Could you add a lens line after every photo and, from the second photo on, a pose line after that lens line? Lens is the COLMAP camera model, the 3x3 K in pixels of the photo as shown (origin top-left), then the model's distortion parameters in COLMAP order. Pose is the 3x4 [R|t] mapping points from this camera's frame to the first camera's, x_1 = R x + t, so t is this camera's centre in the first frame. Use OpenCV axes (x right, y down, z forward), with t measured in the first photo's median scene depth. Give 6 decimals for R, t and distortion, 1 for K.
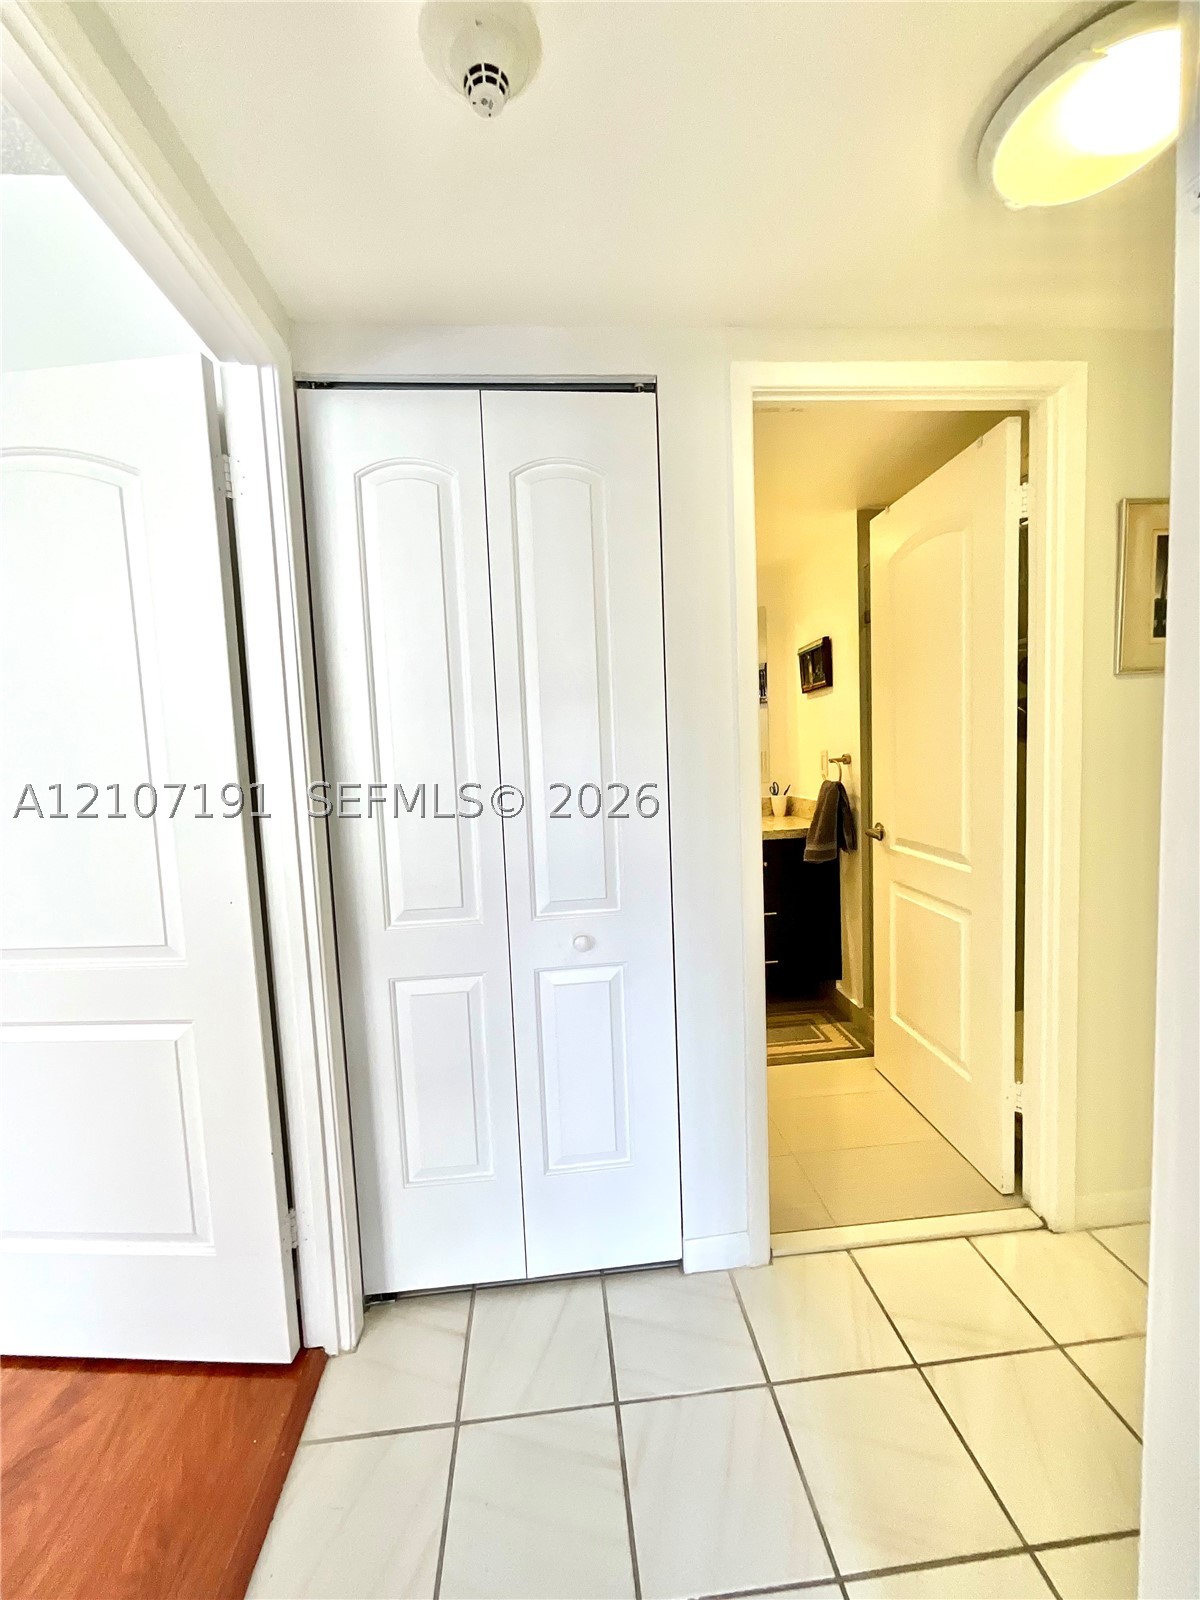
lens RADIAL K [[645.9, 0, 599.4], [0, 645.9, 799.0], [0, 0, 1]] dist [-0.001244, 0.000589]
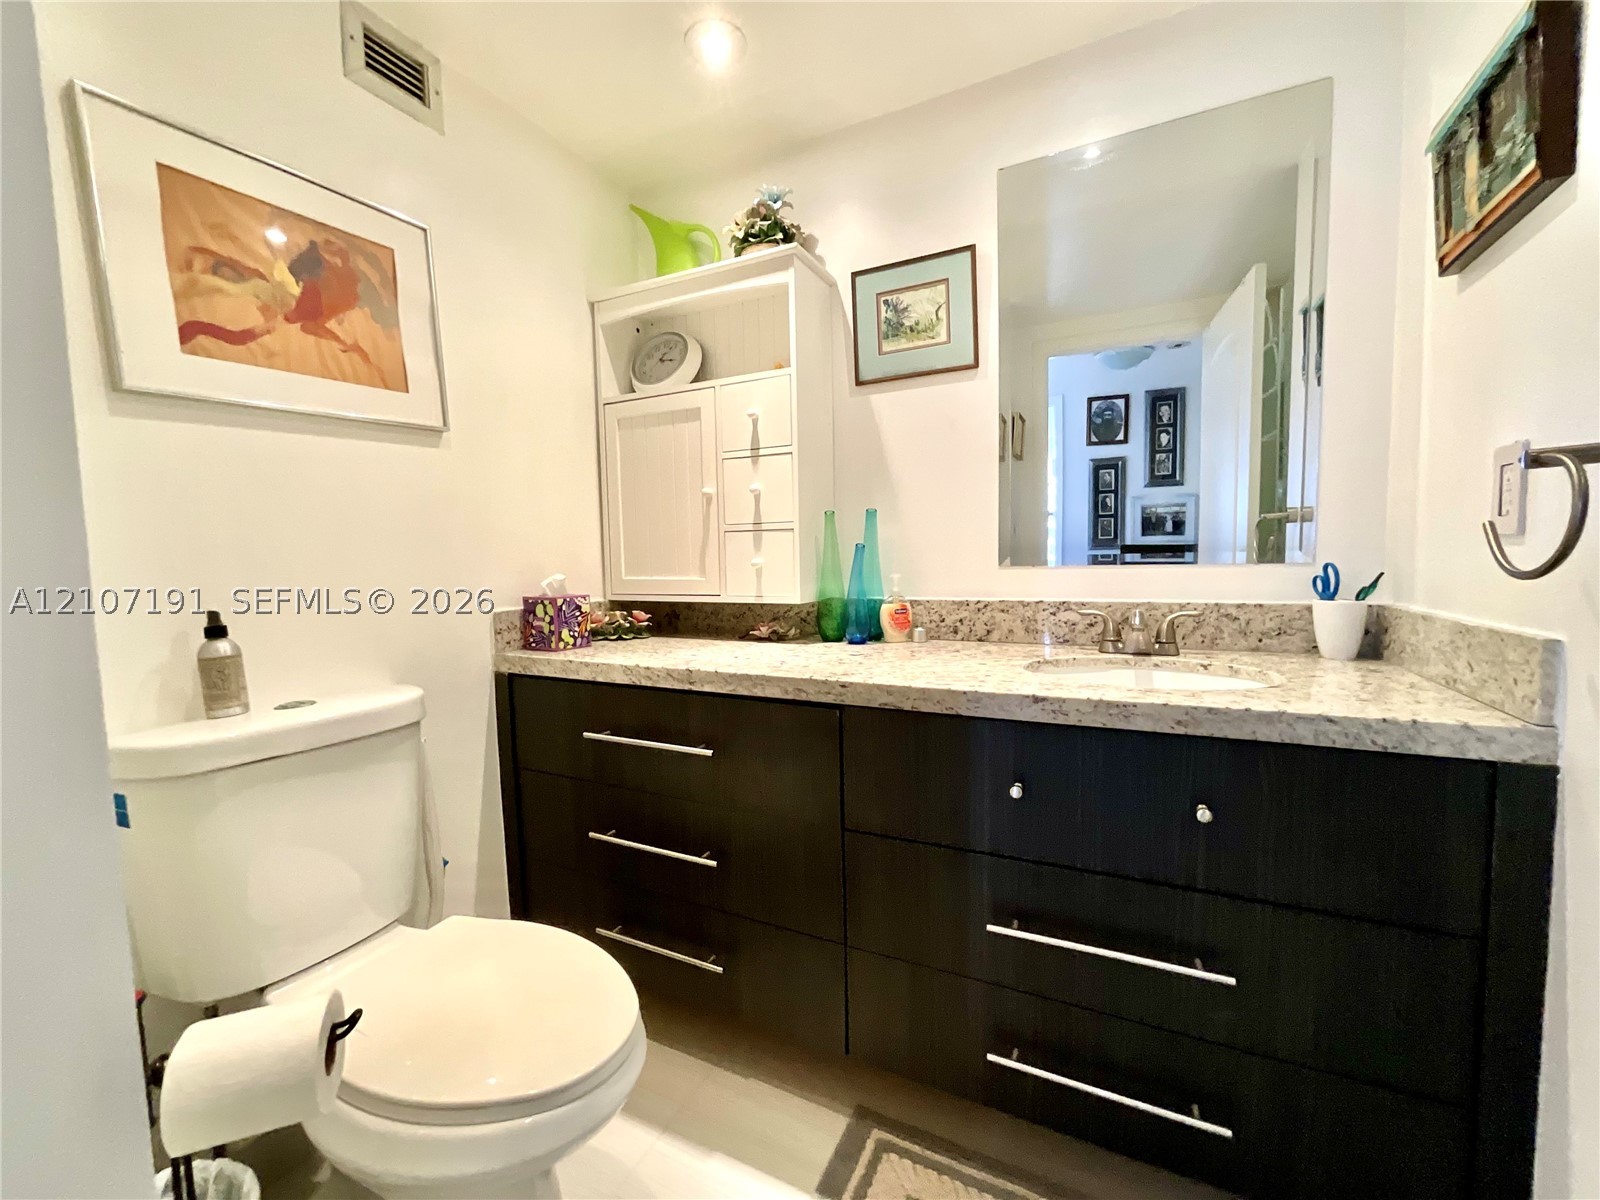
lens RADIAL K [[645.9, 0, 802.9], [0, 645.9, 602.4], [0, 0, 1]] dist [-0.001244, 0.000589]
pose [[0.853595, 0.063403, -0.517065, 0.211369], [-0.058563, 0.997953, 0.025692, 0.003923], [0.517636, 0.008350, 0.855560, 0.544493]]
